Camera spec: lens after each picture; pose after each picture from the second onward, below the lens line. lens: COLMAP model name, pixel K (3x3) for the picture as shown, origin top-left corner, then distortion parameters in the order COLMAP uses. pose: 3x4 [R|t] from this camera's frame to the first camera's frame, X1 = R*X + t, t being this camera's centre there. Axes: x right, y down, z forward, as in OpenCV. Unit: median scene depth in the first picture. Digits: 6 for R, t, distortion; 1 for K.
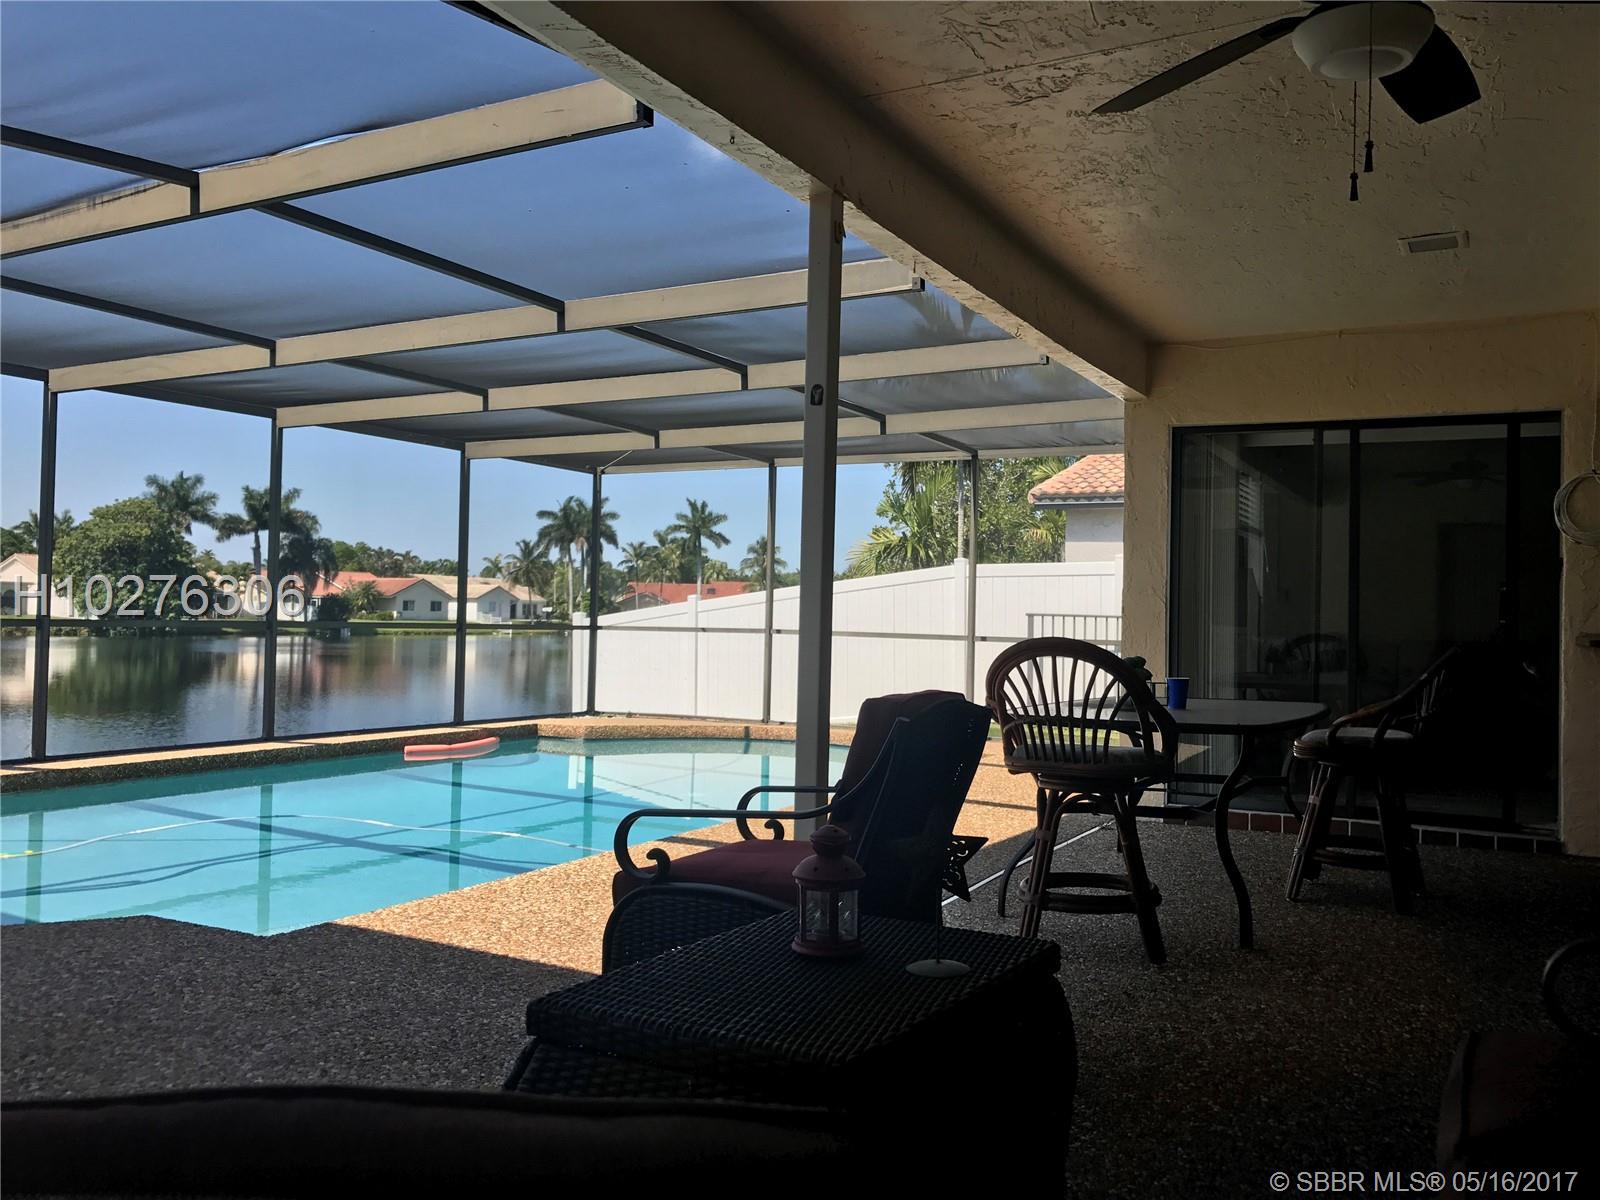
lens RADIAL K [[1307.1, 0, 801.9], [0, 1307.1, 596.1], [0, 0, 1]] dist [0.039766, -0.061456]
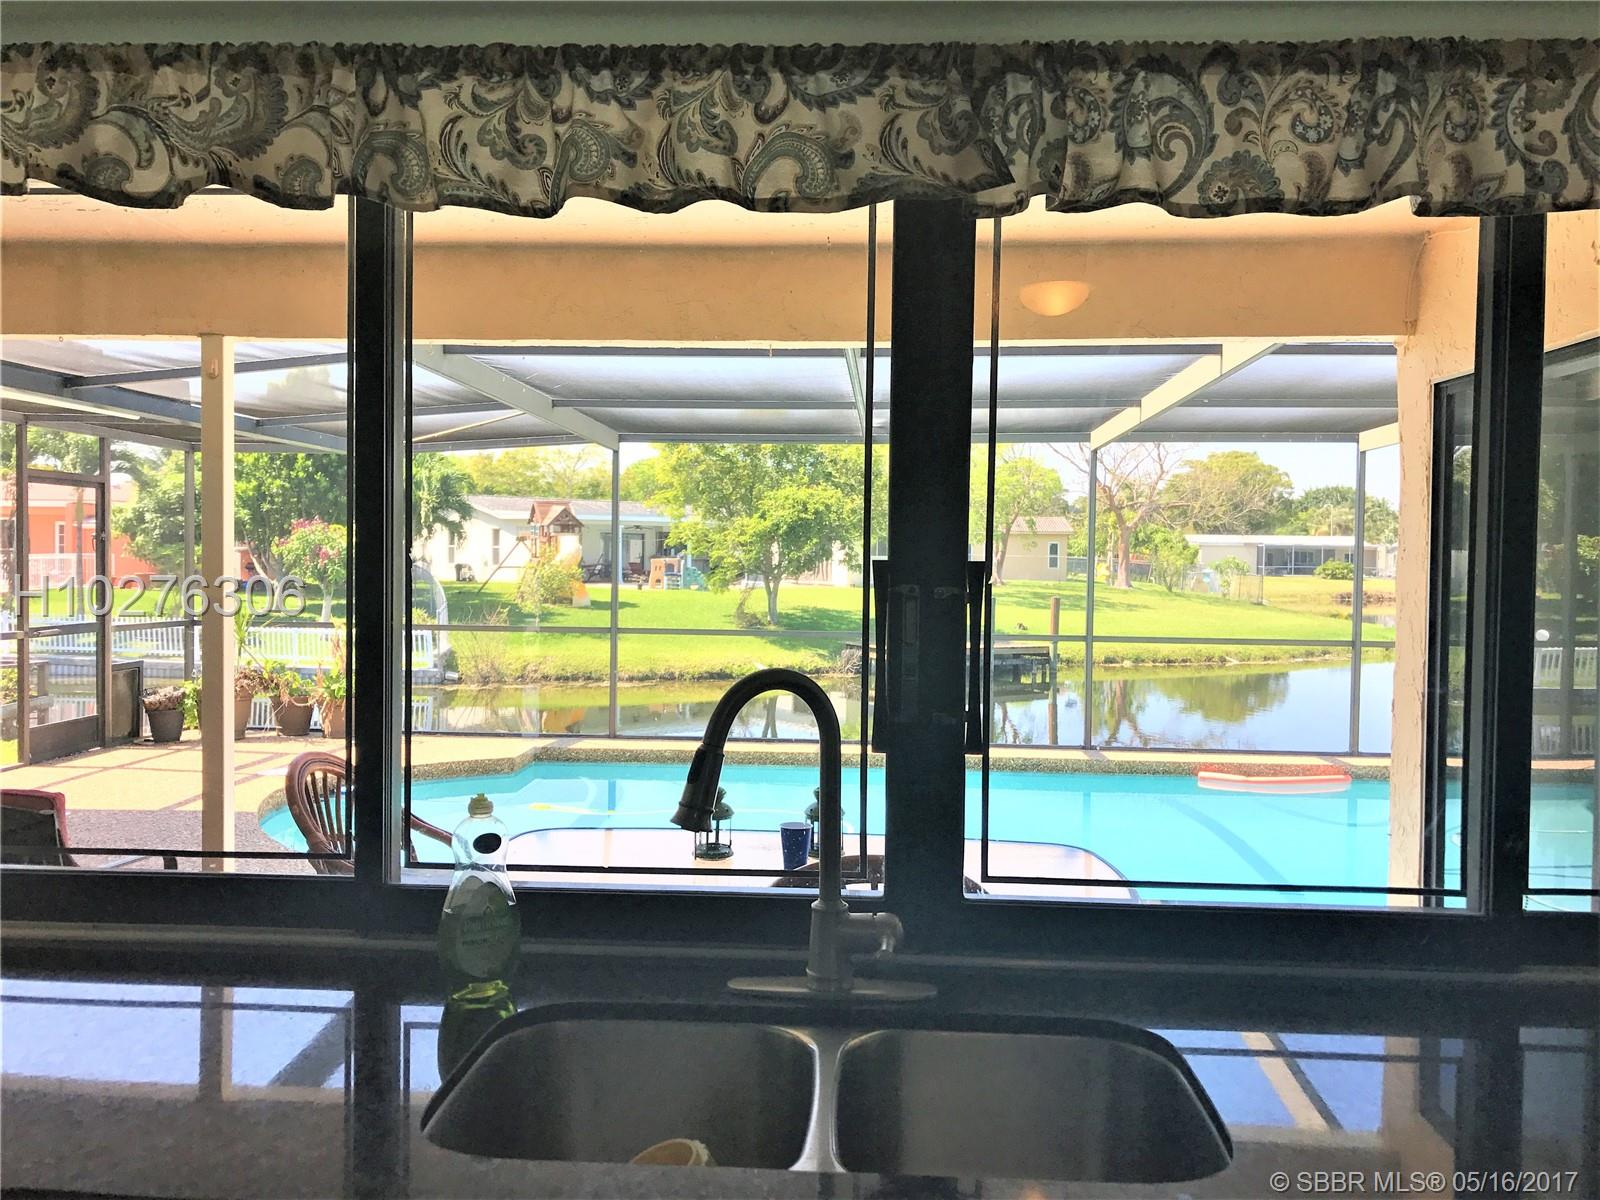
lens RADIAL K [[1307.1, 0, 802.9], [0, 1307.1, 604.5], [0, 0, 1]] dist [0.039766, -0.061456]
pose [[0.410233, 0.019987, -0.911762, 0.496907], [0.011085, 0.999577, 0.026899, -0.041571], [0.911913, -0.021142, 0.409838, 0.378908]]
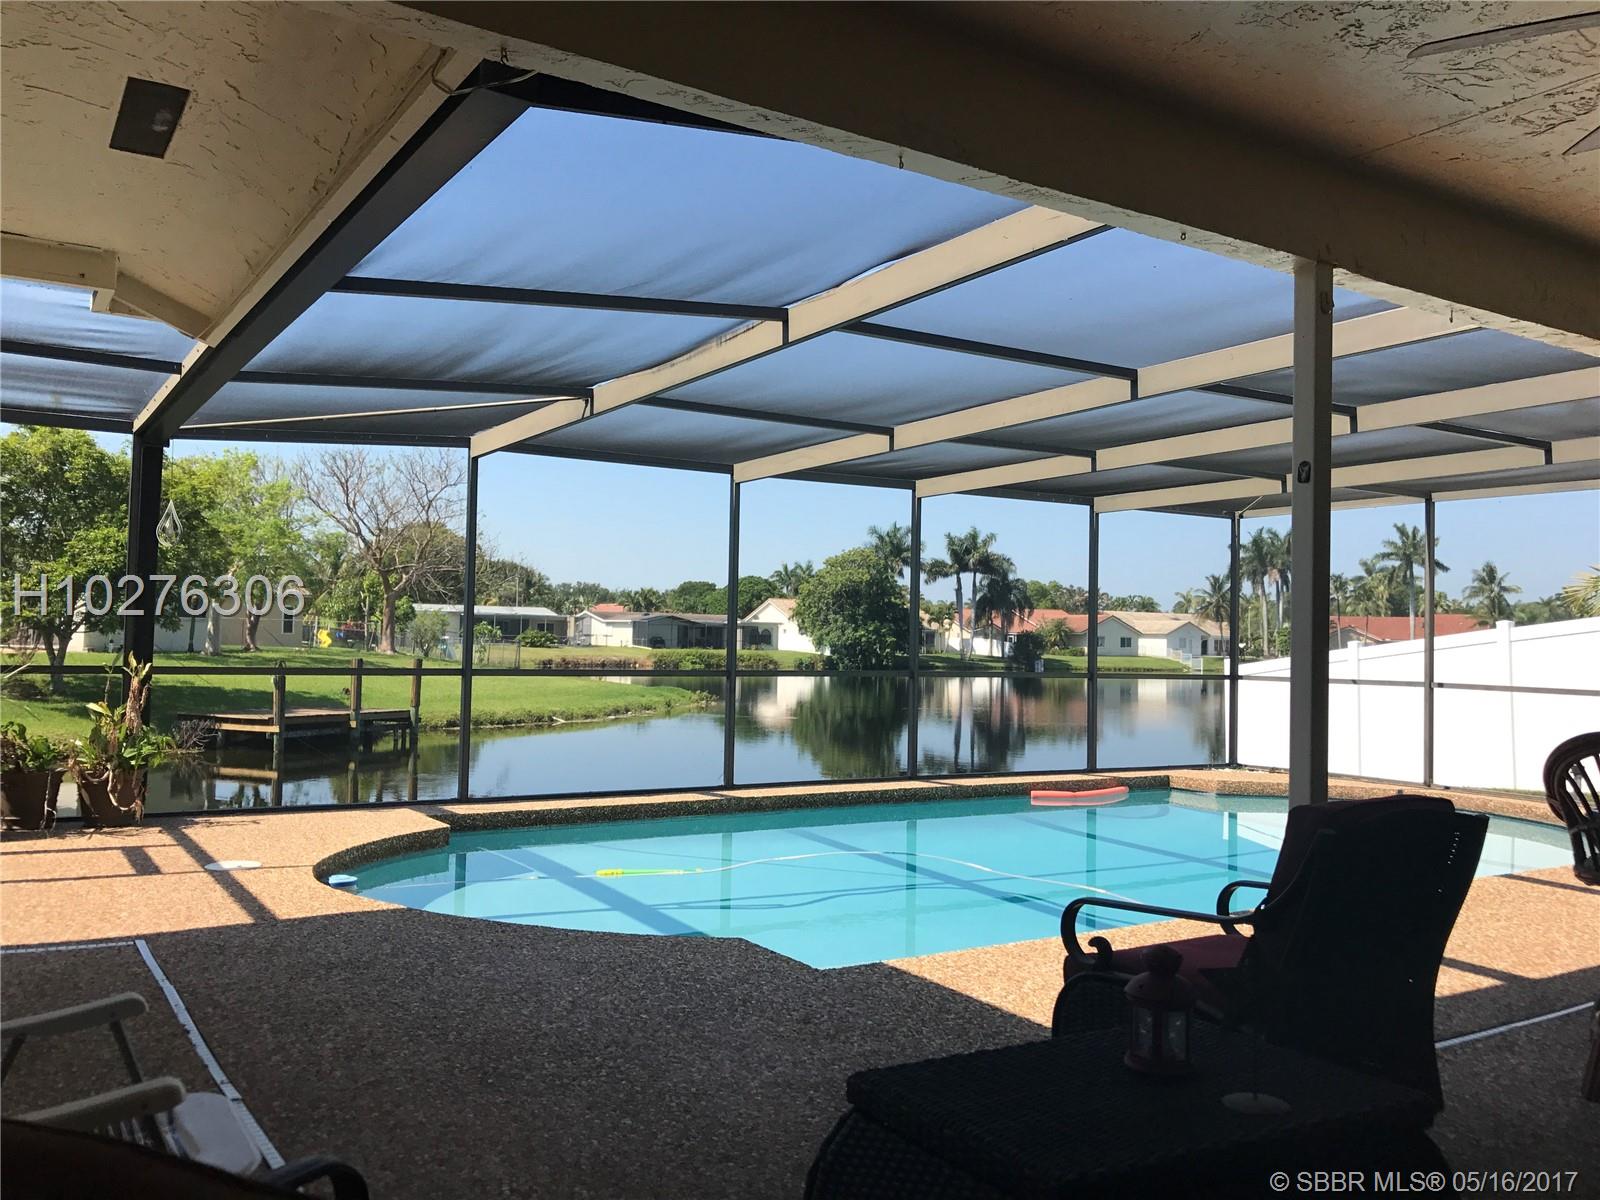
lens RADIAL K [[1307.1, 0, 806.4], [0, 1307.1, 594.5], [0, 0, 1]] dist [0.039766, -0.061456]
pose [[0.870706, -0.019696, -0.491409, 0.064219], [0.006001, 0.999549, -0.029429, -0.014993], [0.491767, 0.022675, 0.870431, -0.005863]]
